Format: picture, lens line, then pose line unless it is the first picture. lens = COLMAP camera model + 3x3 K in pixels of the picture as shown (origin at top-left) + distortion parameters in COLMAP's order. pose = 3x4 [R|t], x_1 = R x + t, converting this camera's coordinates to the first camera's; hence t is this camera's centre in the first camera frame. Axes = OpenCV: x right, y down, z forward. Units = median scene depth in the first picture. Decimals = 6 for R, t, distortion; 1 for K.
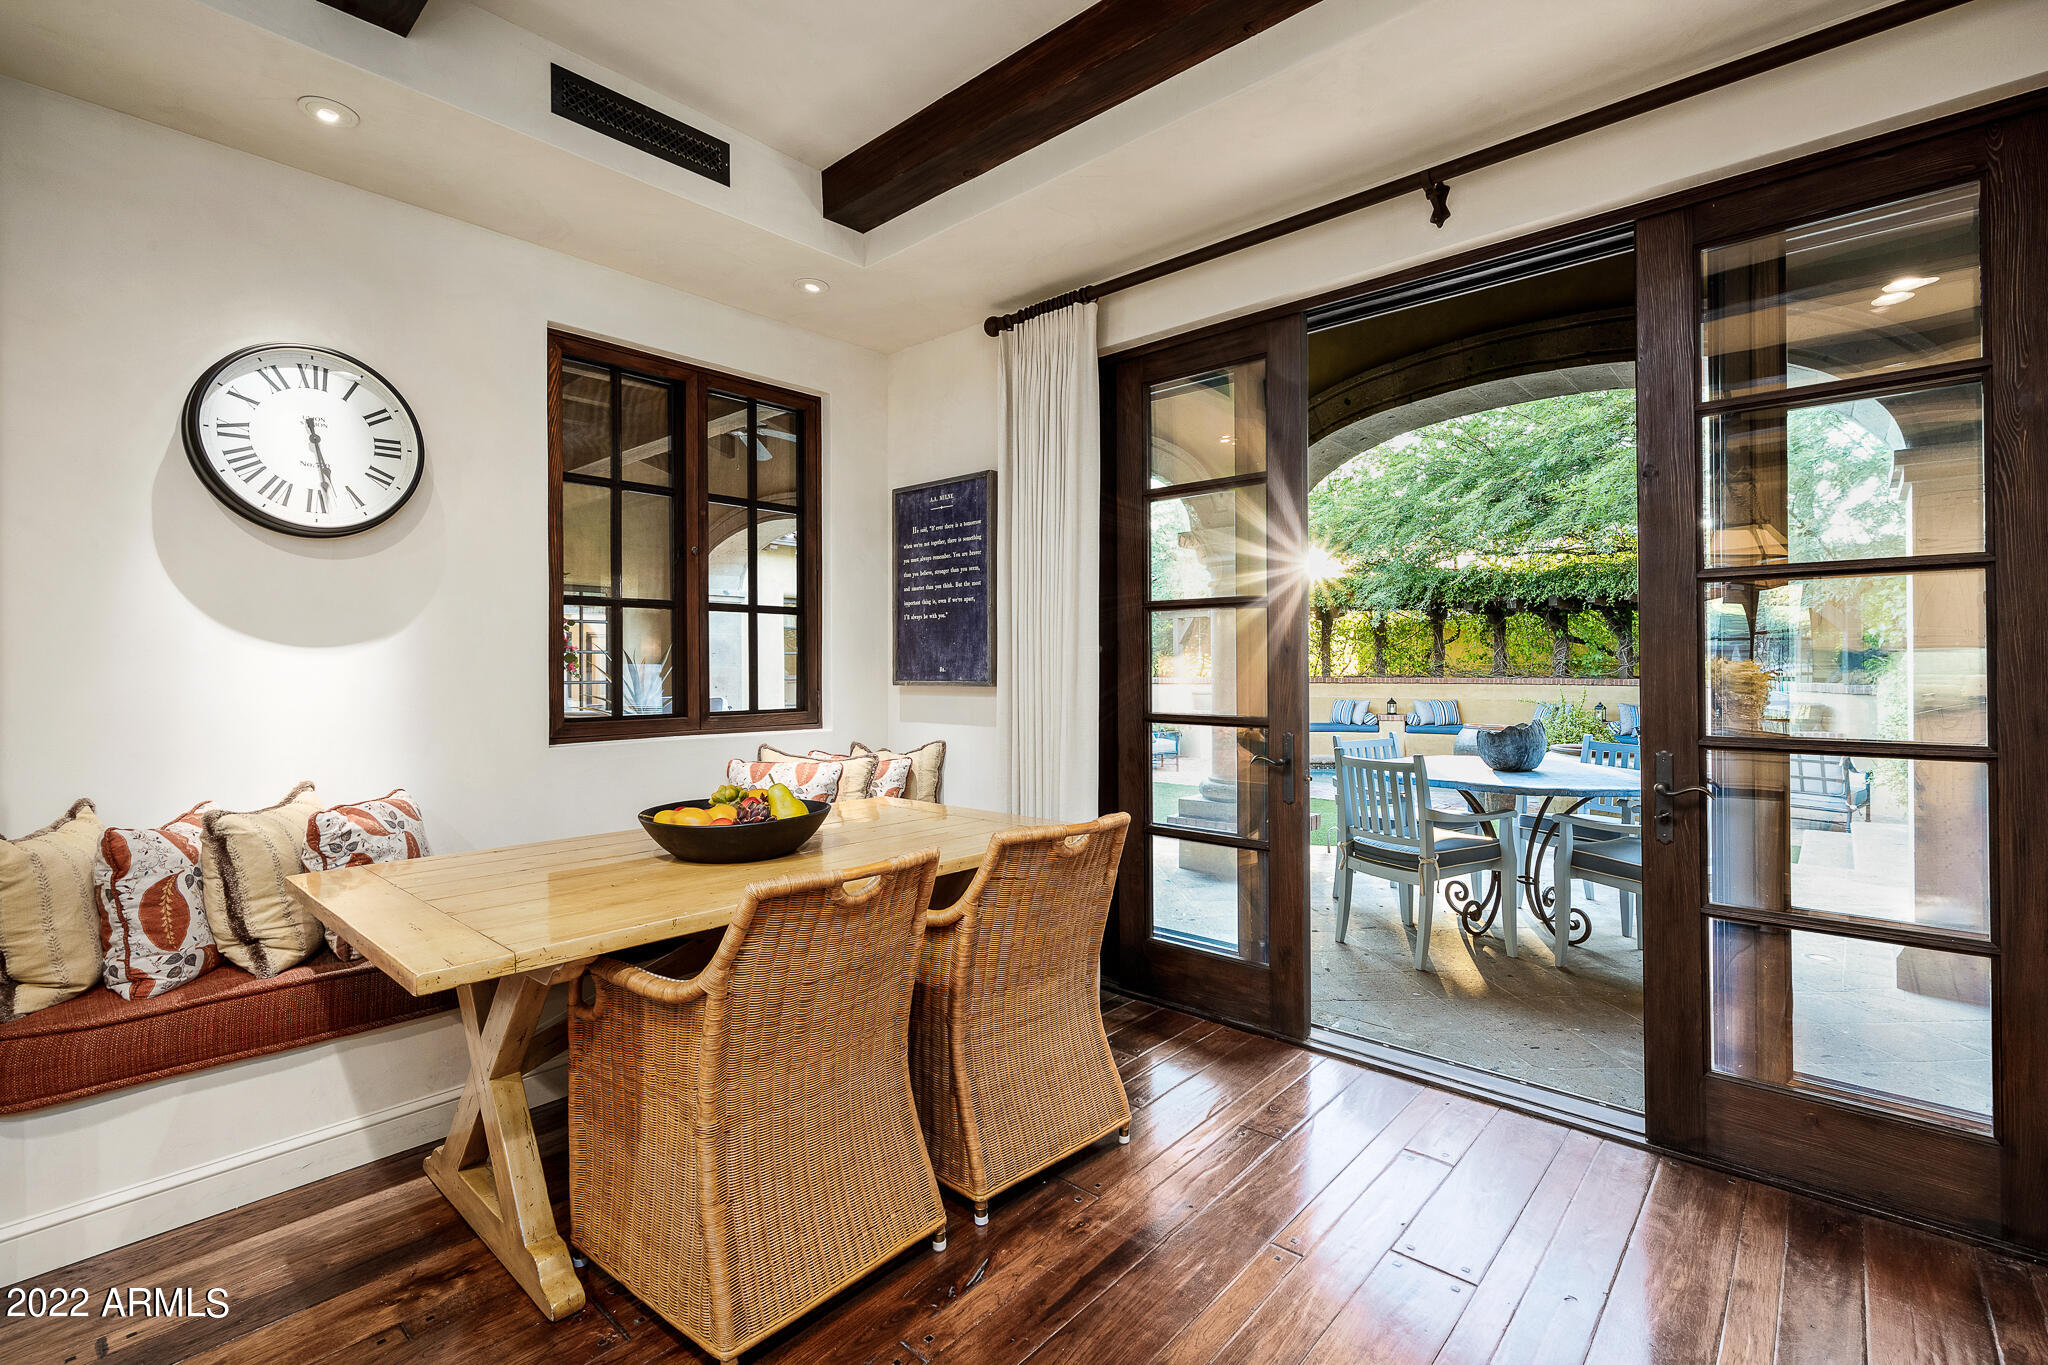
lens RADIAL K [[905.0, 0, 1019.2], [0, 905.0, 663.4], [0, 0, 1]] dist [0.000359, 0.000047]
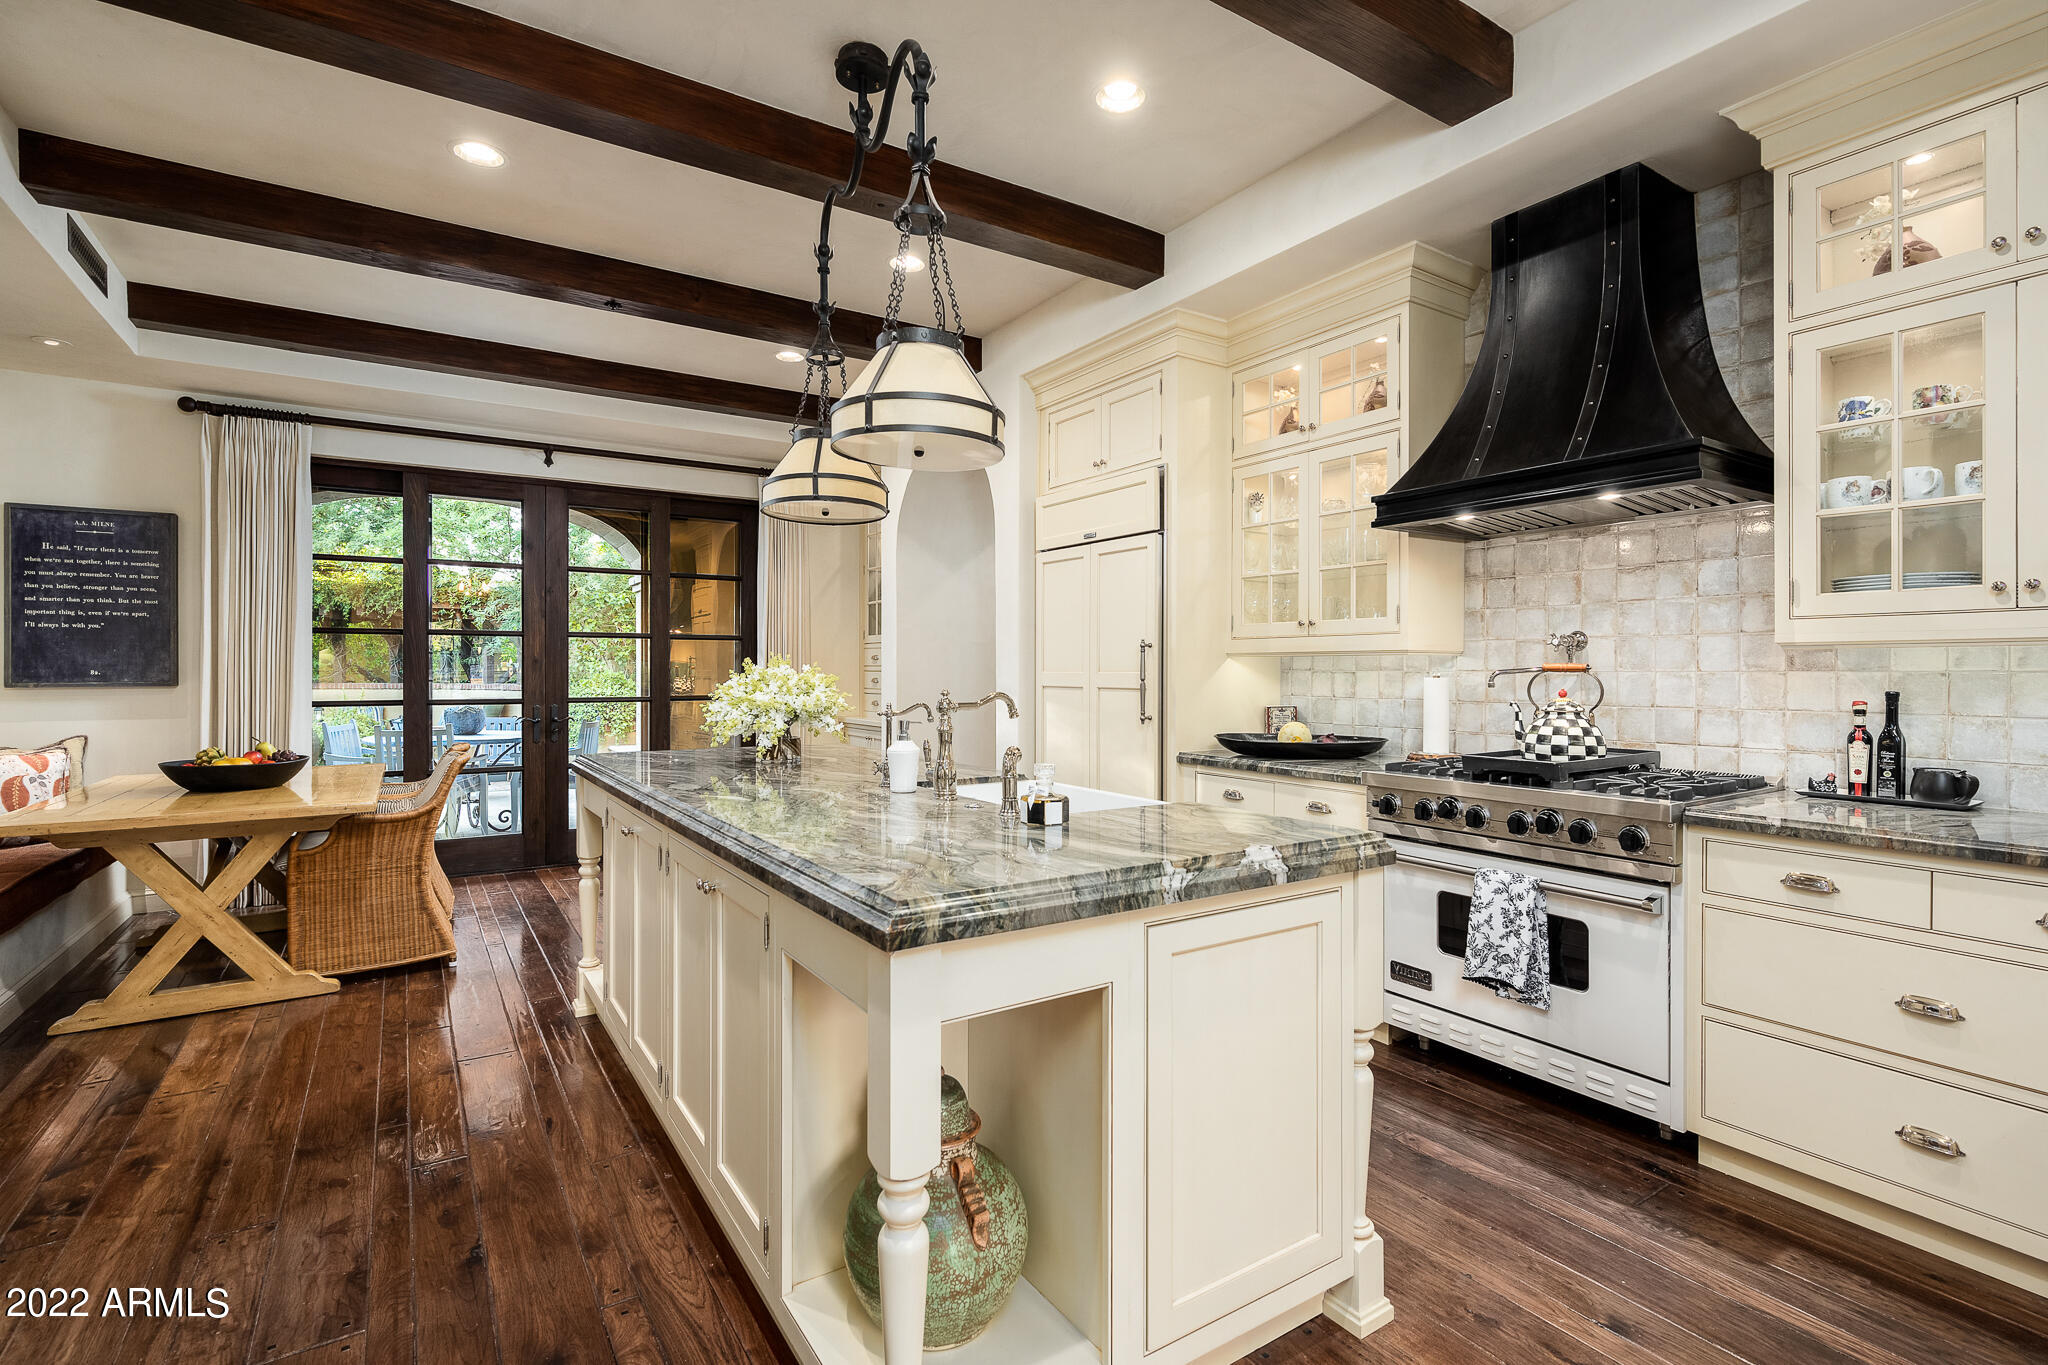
lens RADIAL K [[955.6, 0, 1017.1], [0, 955.6, 669.0], [0, 0, 1]] dist [-0.010671, 0.000544]
pose [[0.254686, 0.004242, 0.967014, -0.979131], [0.001808, 0.999987, -0.004862, 0.010405], [-0.967022, 0.002986, 0.254675, -0.453752]]
